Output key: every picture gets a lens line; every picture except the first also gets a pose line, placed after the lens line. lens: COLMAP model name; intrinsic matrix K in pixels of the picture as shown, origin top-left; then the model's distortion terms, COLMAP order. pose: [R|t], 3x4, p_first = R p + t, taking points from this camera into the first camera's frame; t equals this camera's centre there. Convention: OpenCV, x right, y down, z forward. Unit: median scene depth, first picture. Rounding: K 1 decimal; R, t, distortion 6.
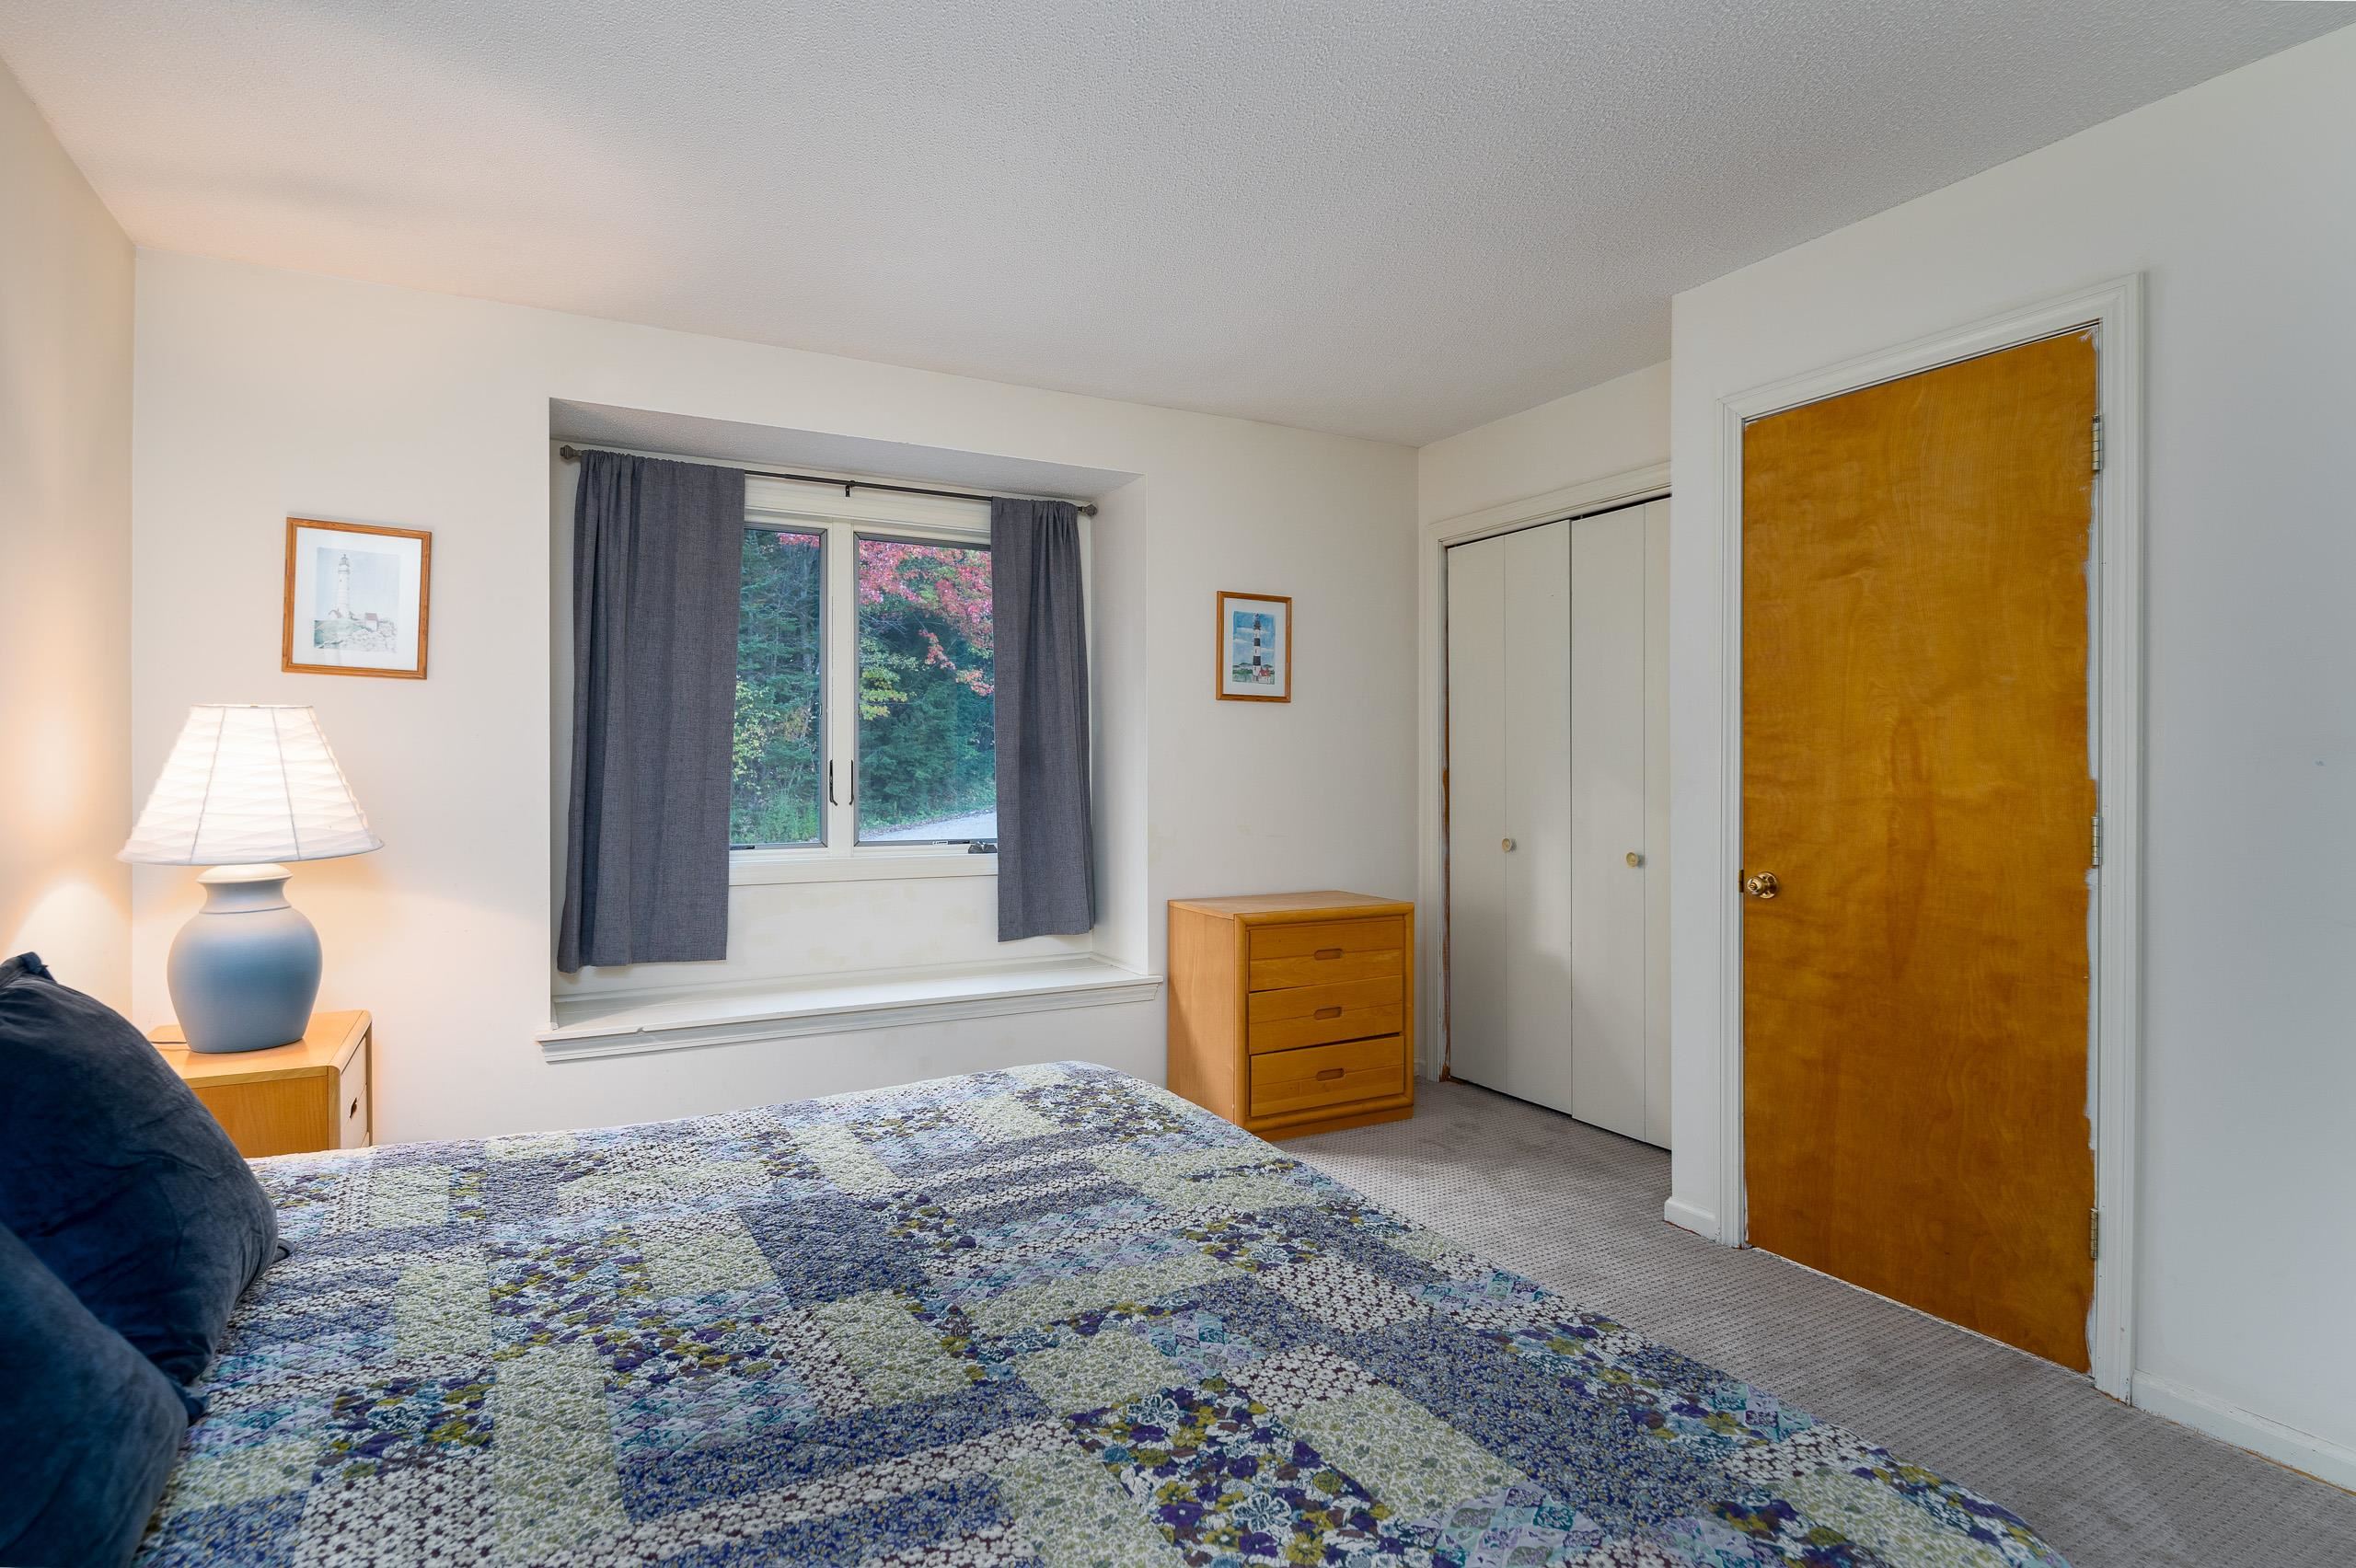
lens RADIAL K [[1200.7, 0, 1184.8], [0, 1200.7, 777.0], [0, 0, 1]] dist [0.005835, -0.008661]
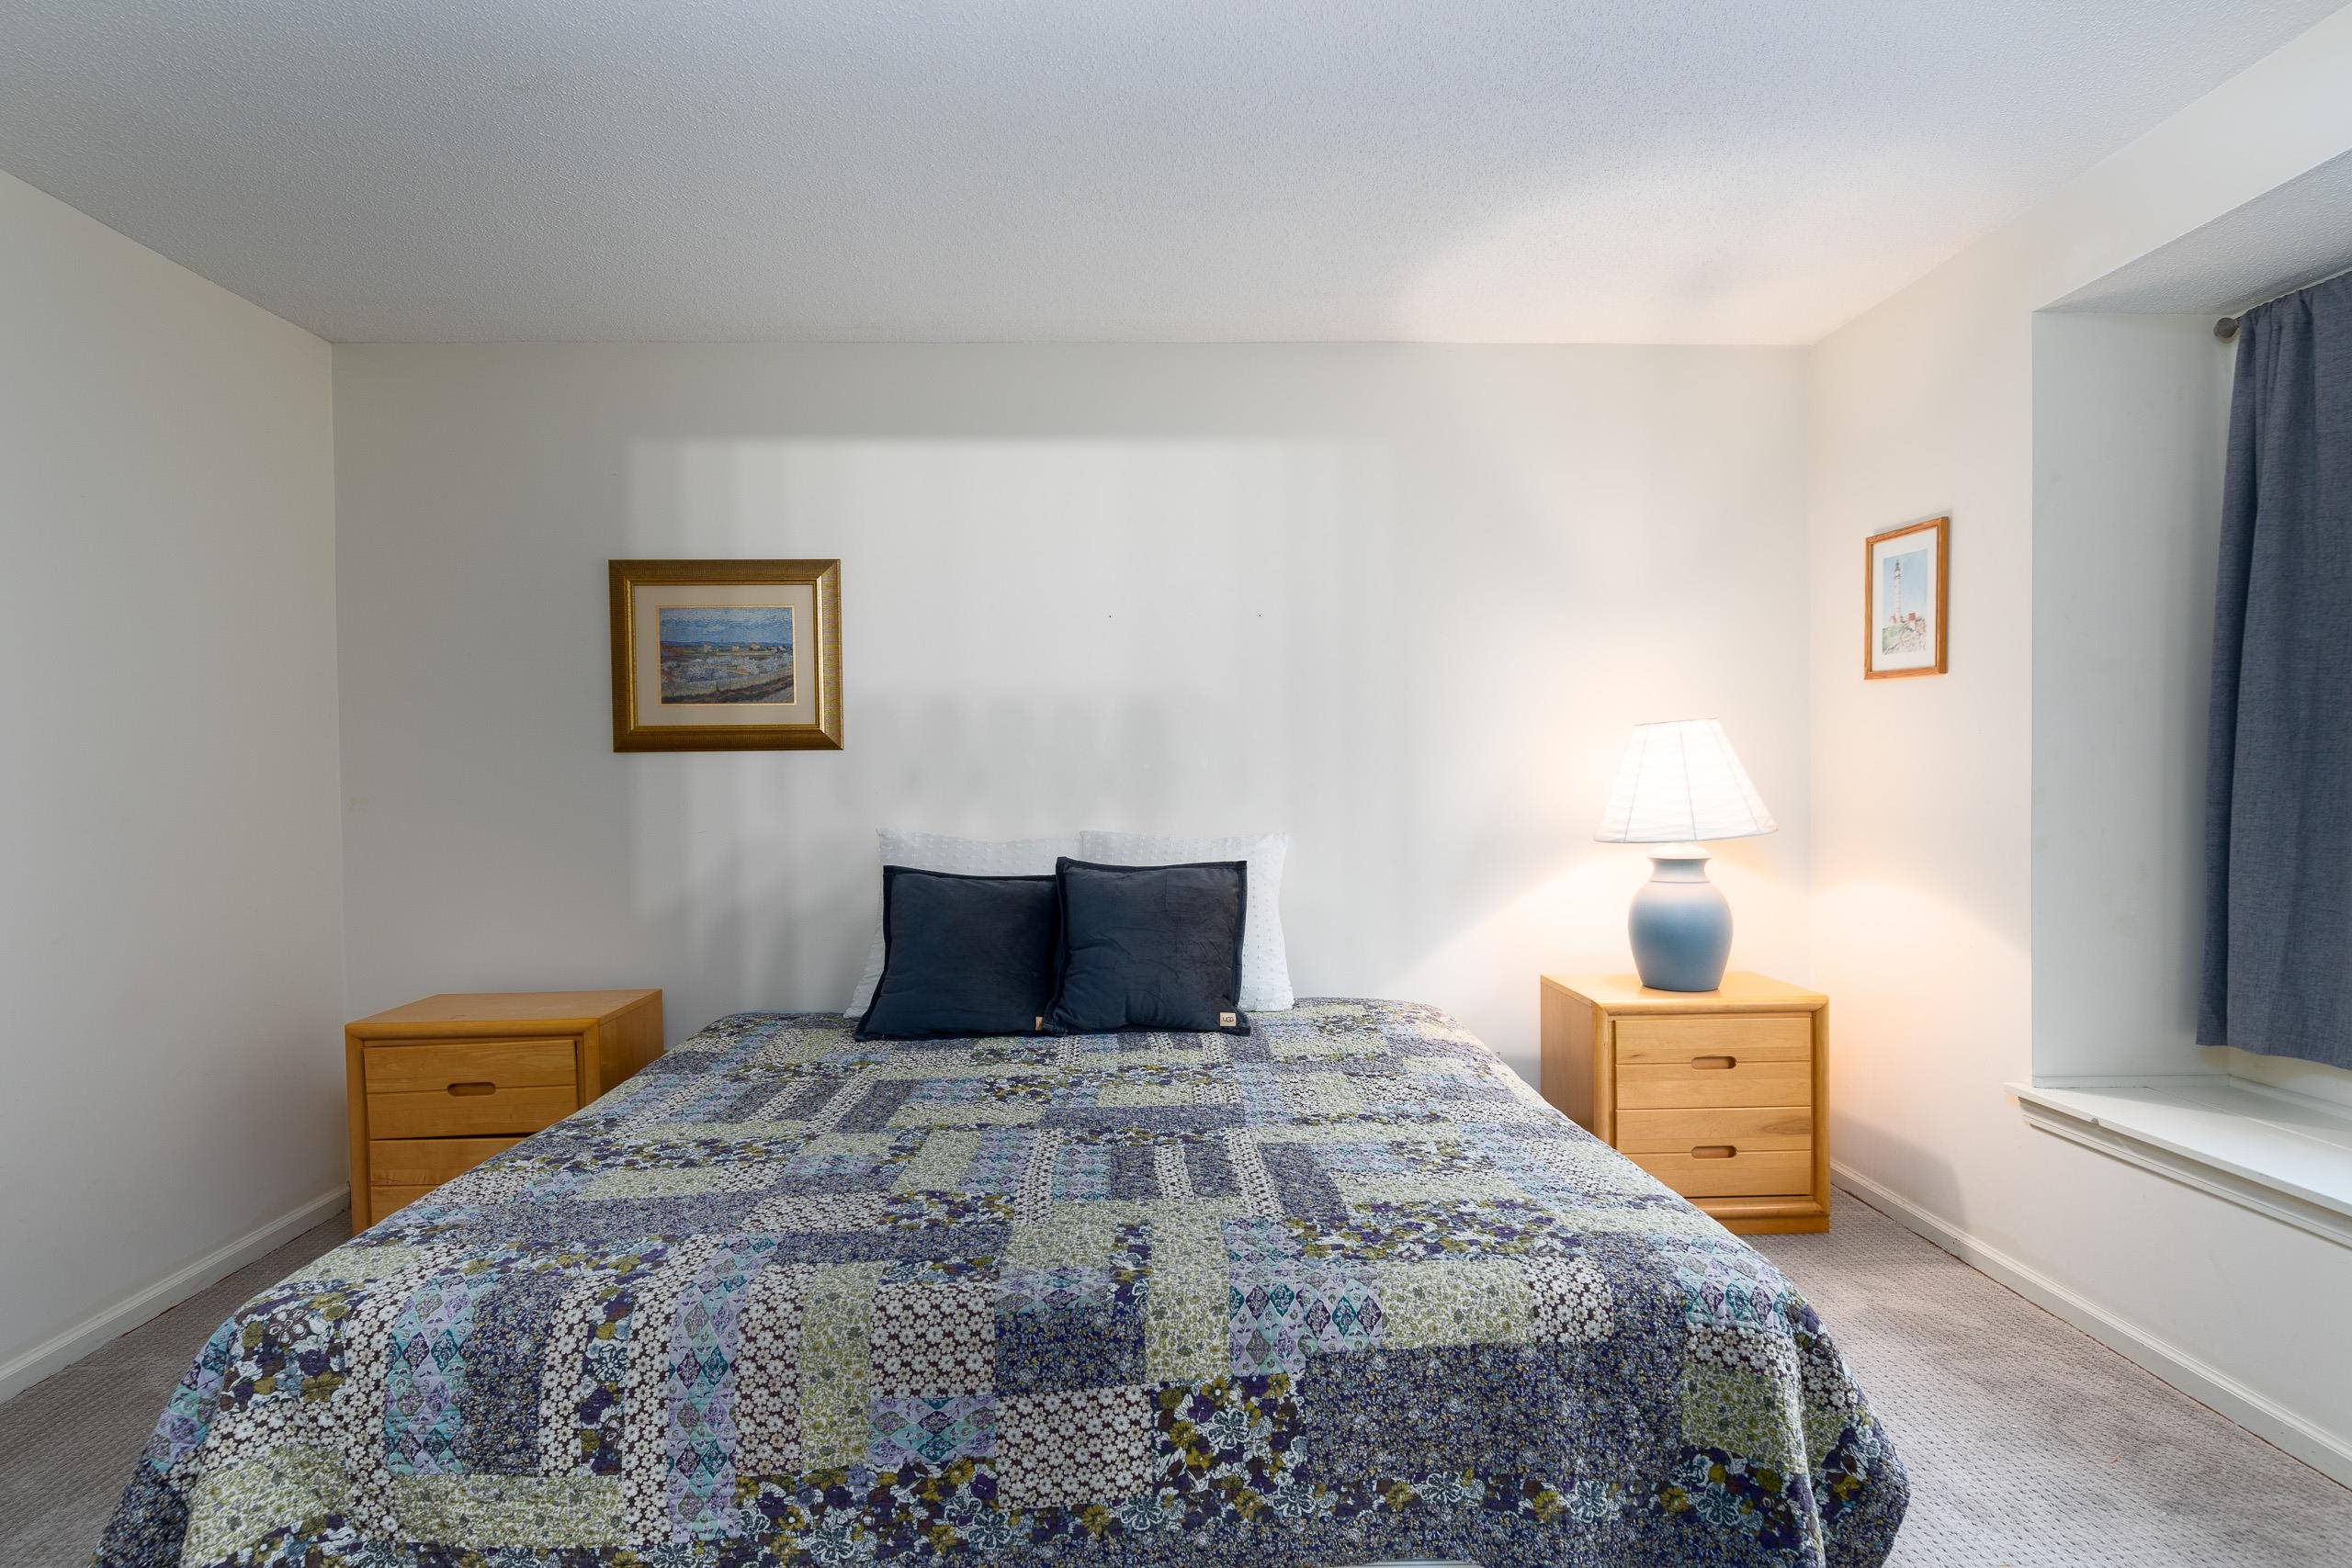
lens RADIAL K [[1240.3, 0, 1176.0], [0, 1240.3, 784.0], [0, 0, 1]] dist [-0.000443, -0.000204]
pose [[-0.457905, 0.011226, -0.888930, 0.829862], [0.005198, 0.999937, 0.009950, -0.011641], [0.888986, -0.000065, -0.457934, 1.467125]]
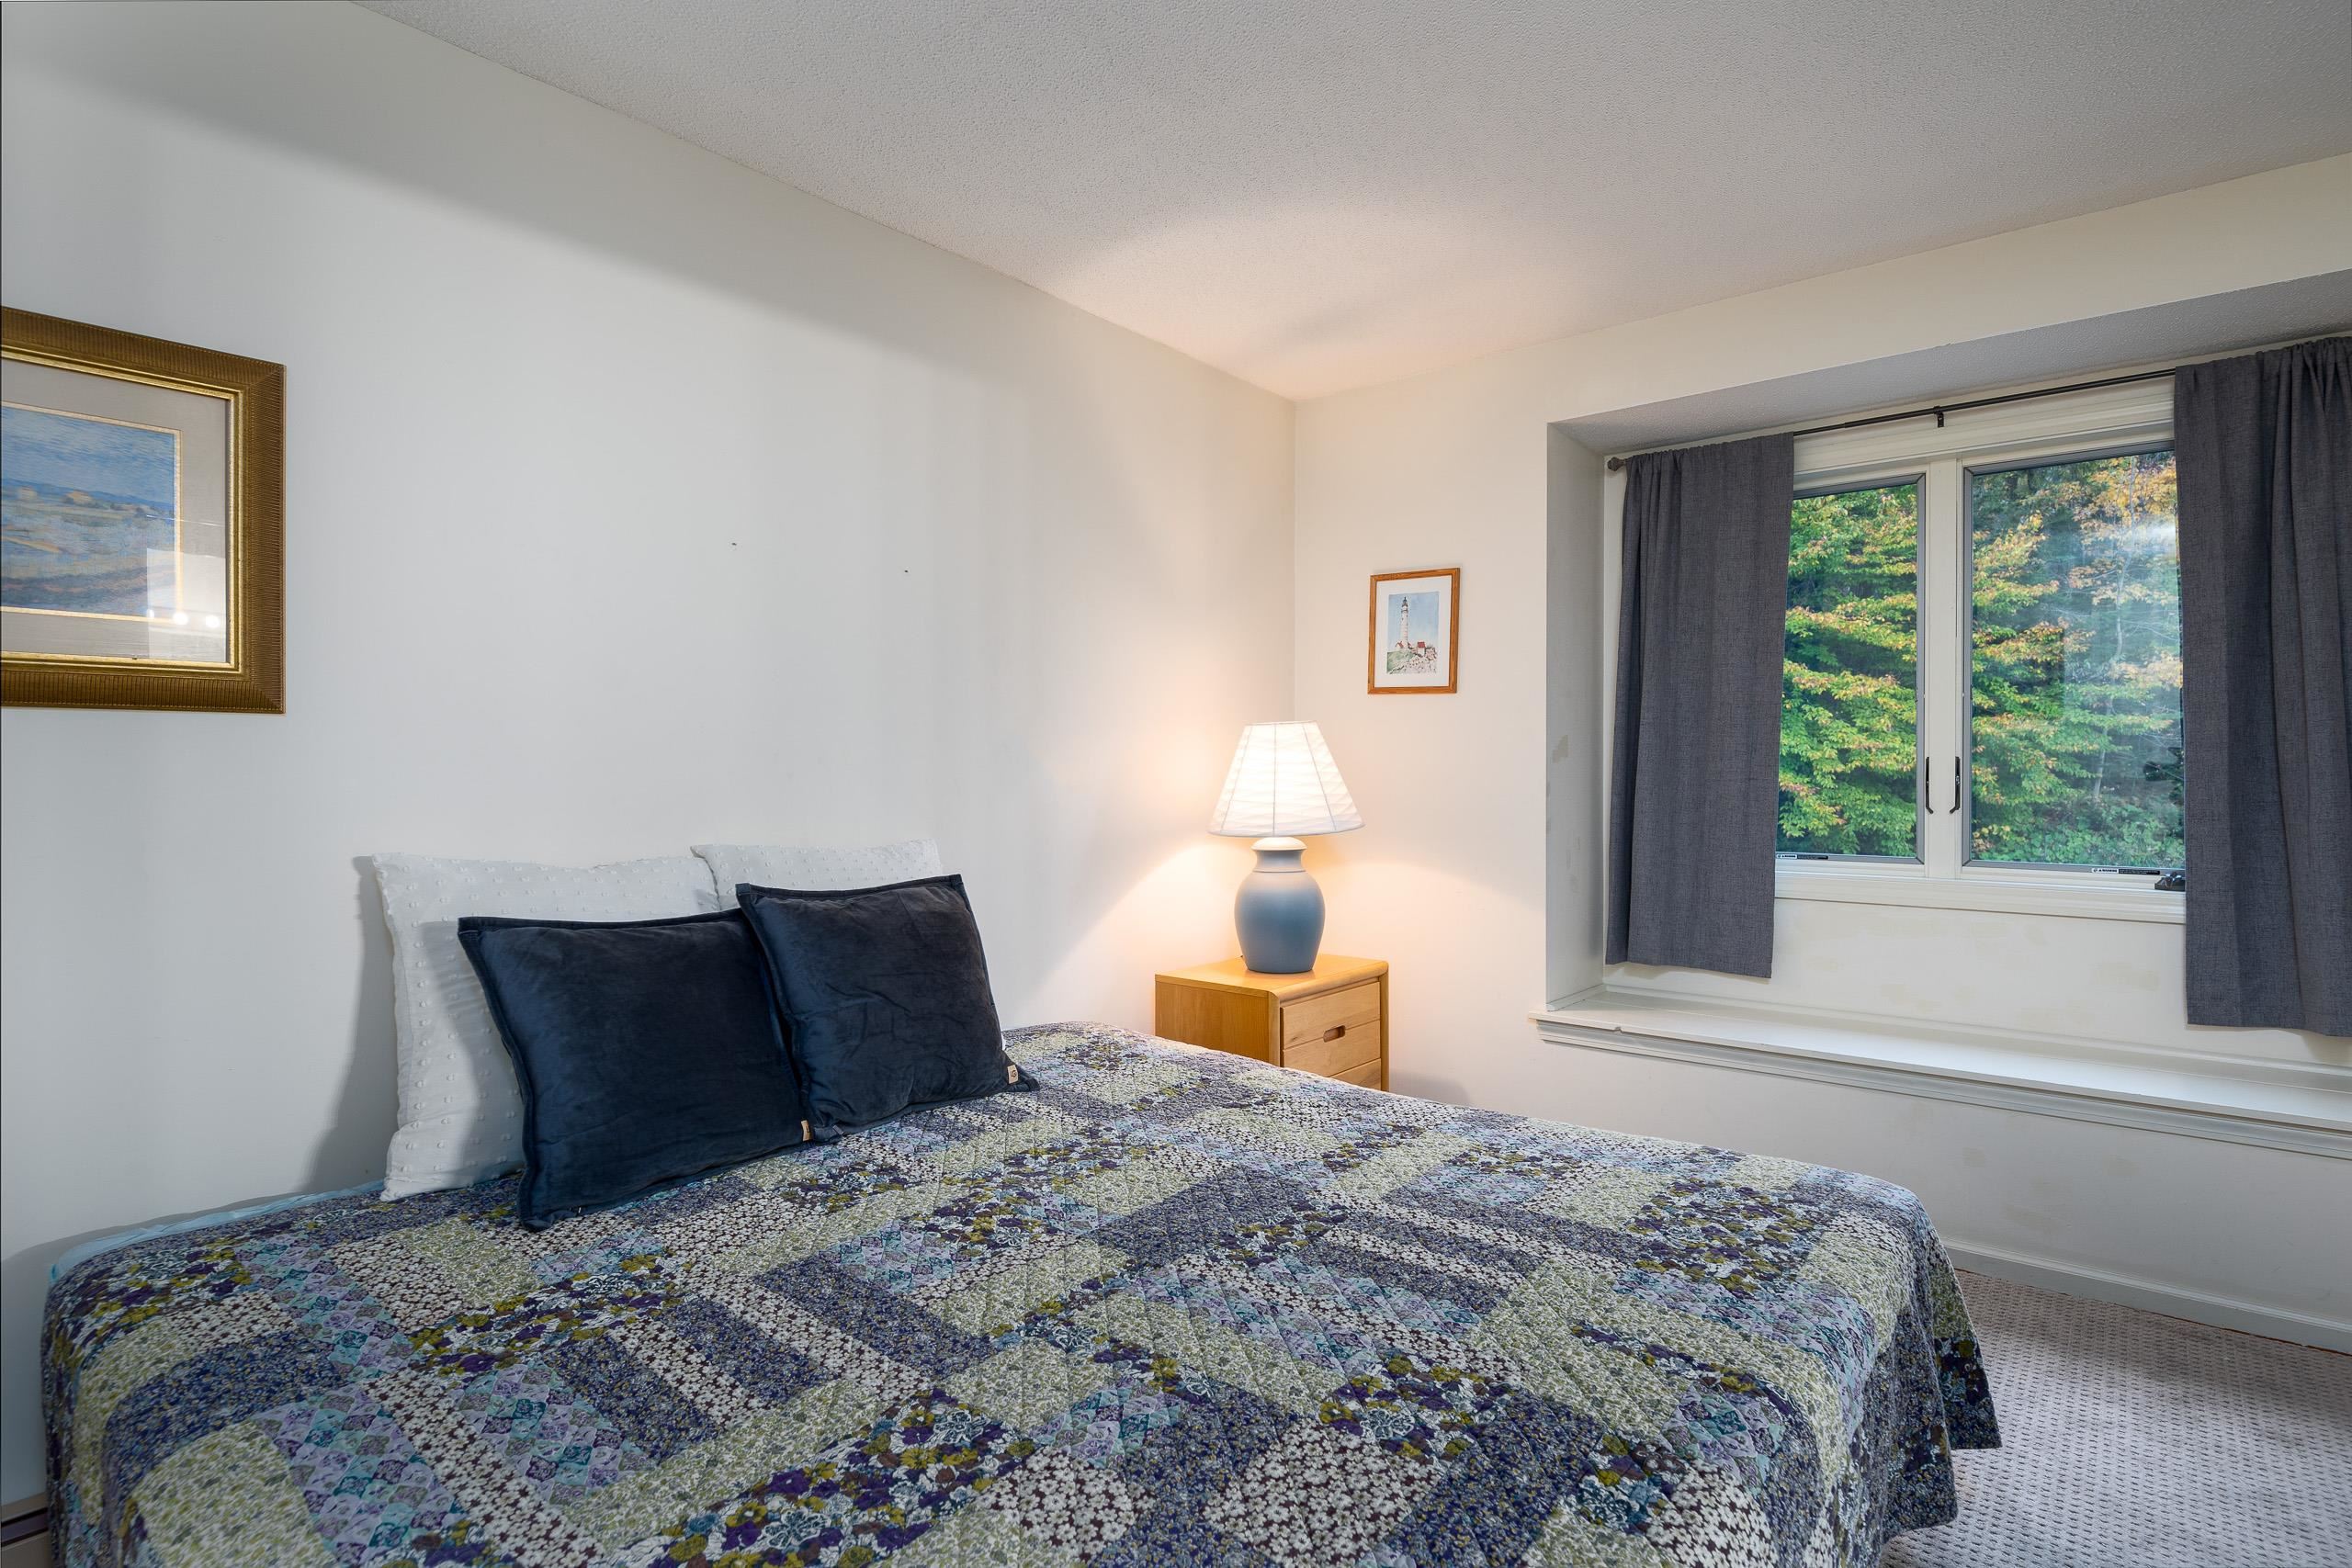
lens RADIAL K [[1198.6, 0, 1182.8], [0, 1198.6, 777.0], [0, 0, 1]] dist [0.005835, -0.008661]
pose [[0.369225, 0.005896, -0.929321, 0.592661], [-0.004850, 0.999978, 0.004417, -0.003556], [0.929327, 0.002876, 0.369246, 0.506632]]
